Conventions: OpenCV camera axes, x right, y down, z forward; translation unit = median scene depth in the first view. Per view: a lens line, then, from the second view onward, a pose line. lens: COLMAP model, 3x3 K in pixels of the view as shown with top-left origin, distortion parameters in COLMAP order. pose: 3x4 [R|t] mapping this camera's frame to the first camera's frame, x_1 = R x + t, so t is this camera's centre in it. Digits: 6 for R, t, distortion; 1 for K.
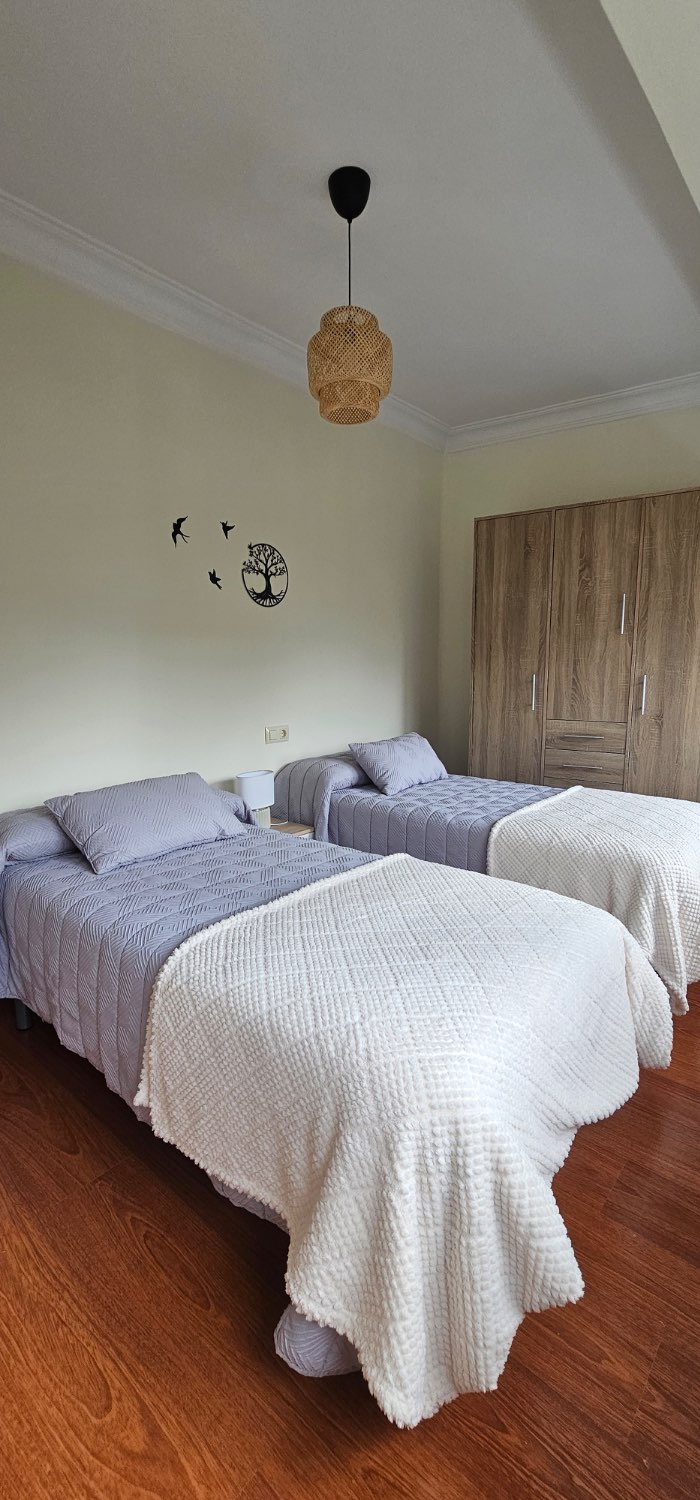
lens RADIAL K [[614.3, 0, 344.1], [0, 614.3, 758.9], [0, 0, 1]] dist [-0.002729, -0.000047]
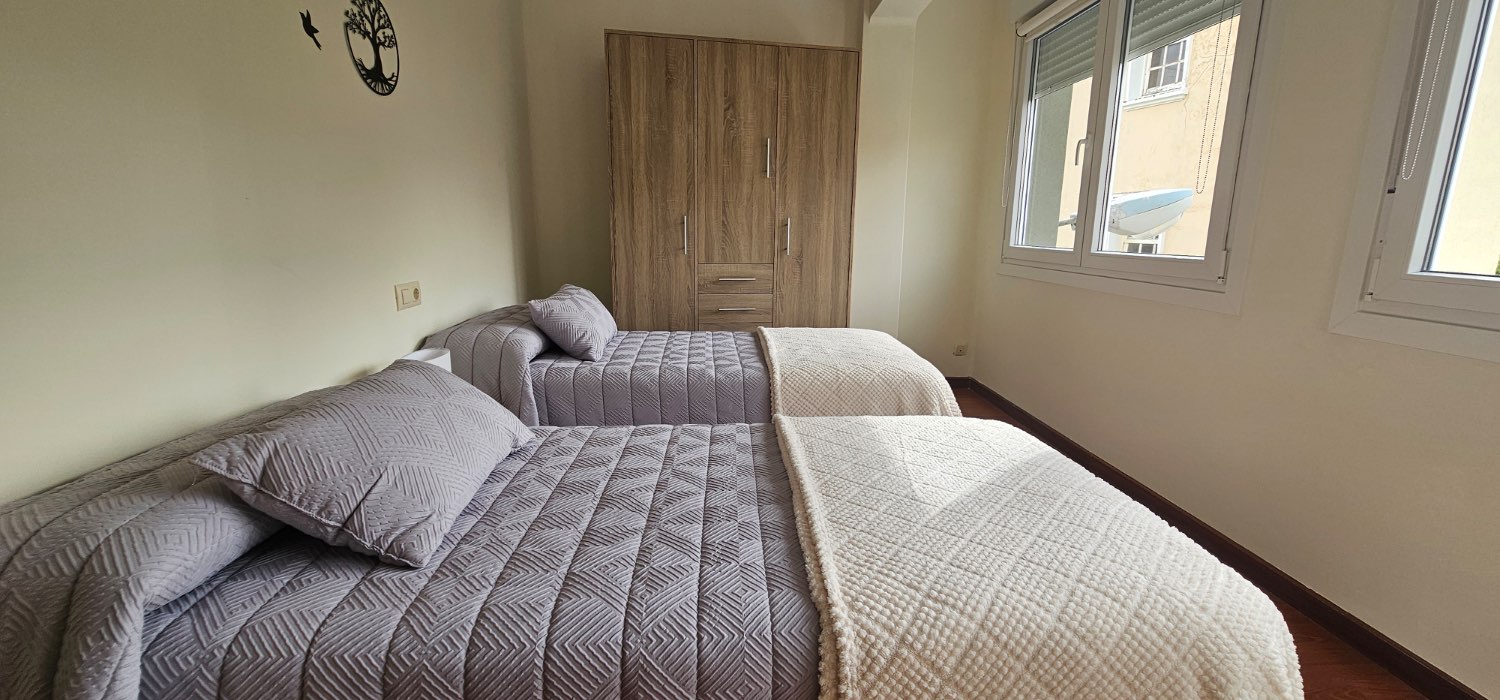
lens RADIAL K [[614.3, 0, 760.2], [0, 614.3, 354.2], [0, 0, 1]] dist [-0.002729, -0.000047]
pose [[0.705991, -0.128878, 0.696396, -0.321529], [0.087980, 0.991646, 0.094326, -0.006115], [-0.702735, -0.005324, 0.711432, 0.267668]]
